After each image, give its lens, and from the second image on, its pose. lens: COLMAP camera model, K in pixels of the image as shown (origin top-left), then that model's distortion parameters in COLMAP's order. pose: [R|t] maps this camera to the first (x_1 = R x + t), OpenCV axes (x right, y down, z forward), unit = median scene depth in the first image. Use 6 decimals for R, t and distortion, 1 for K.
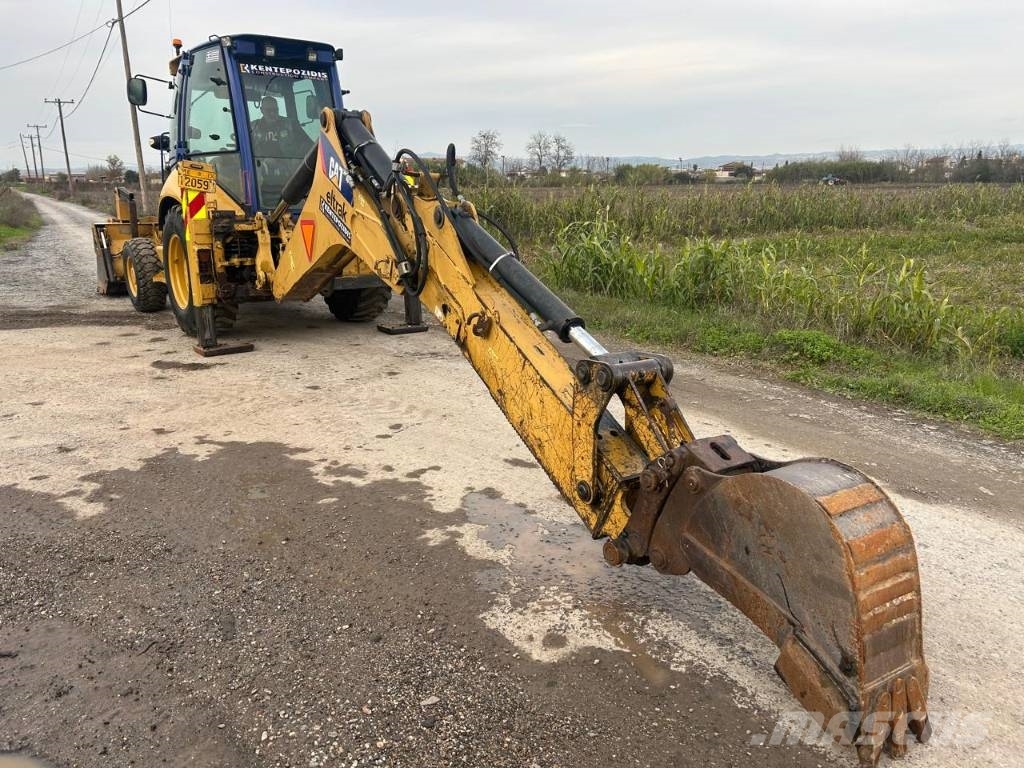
lens RADIAL K [[769.6, 0, 508.5], [0, 769.6, 385.2], [0, 0, 1]] dist [0.052633, -0.058033]
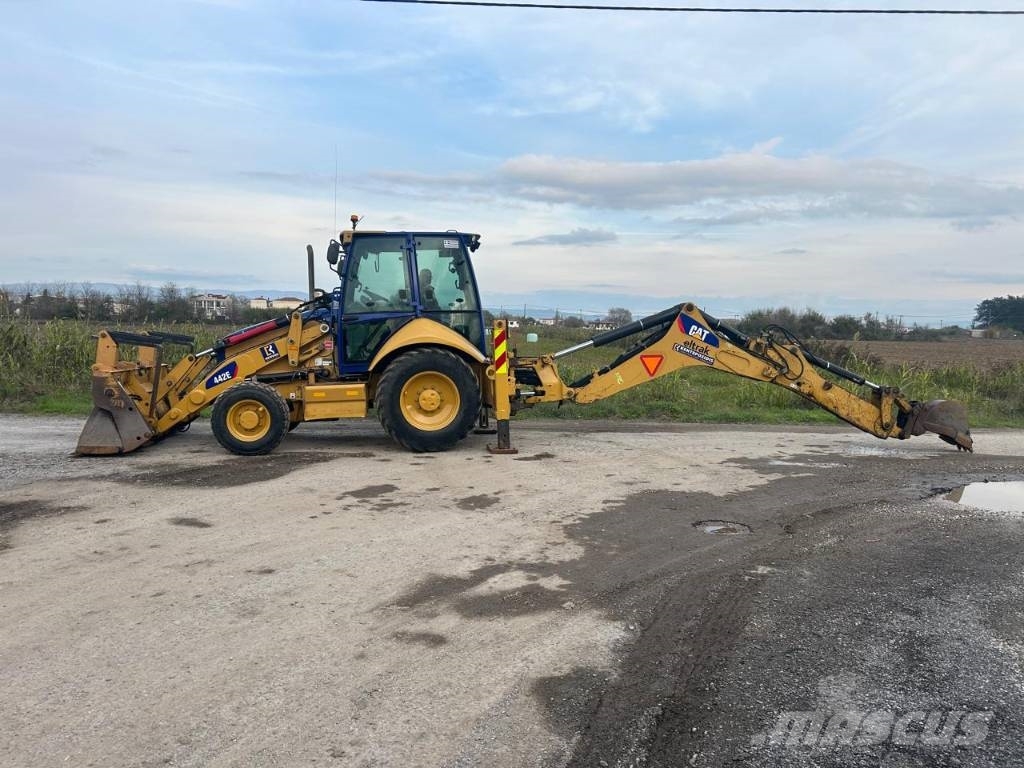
lens RADIAL K [[780.4, 0, 523.1], [0, 780.4, 384.3], [0, 0, 1]] dist [0.009582, -0.002048]
pose [[0.455312, -0.054572, 0.888658, -1.574630], [0.205037, 0.977719, -0.045011, -0.092403], [-0.866401, 0.202702, 0.456356, 0.315046]]
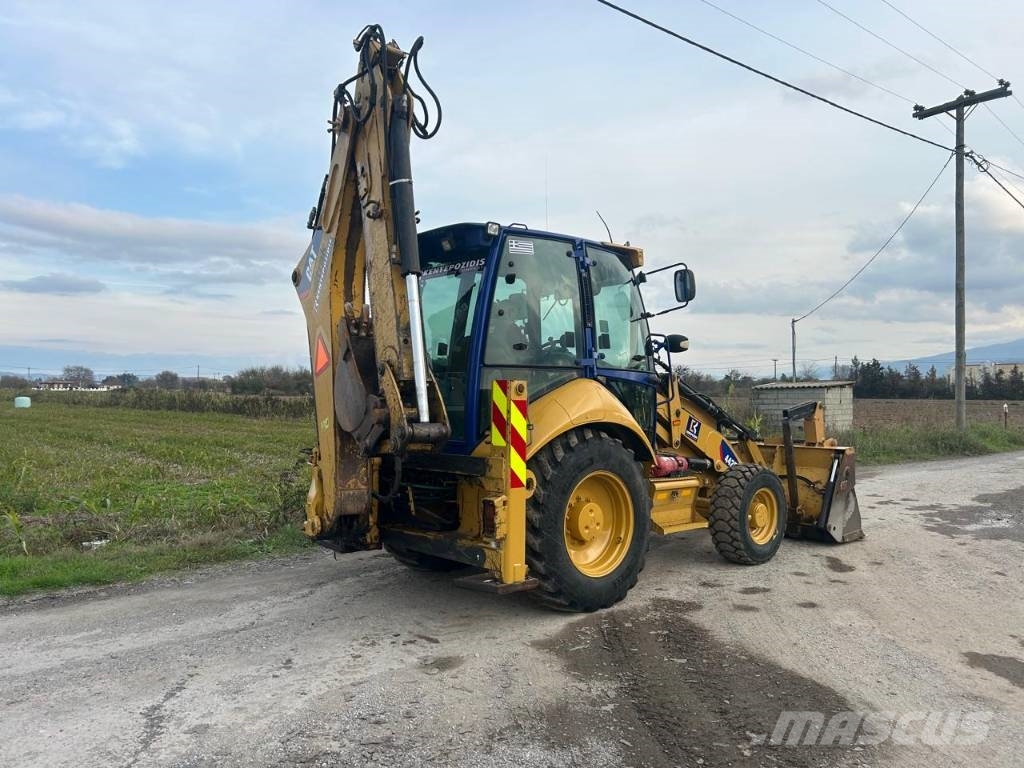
lens RADIAL K [[769.6, 0, 508.5], [0, 769.6, 385.2], [0, 0, 1]] dist [0.052633, -0.058033]
pose [[-0.179898, 0.007419, 0.983657, -1.268427], [0.251383, 0.967114, 0.038681, -0.380647], [-0.951022, 0.254234, -0.175847, 1.429815]]
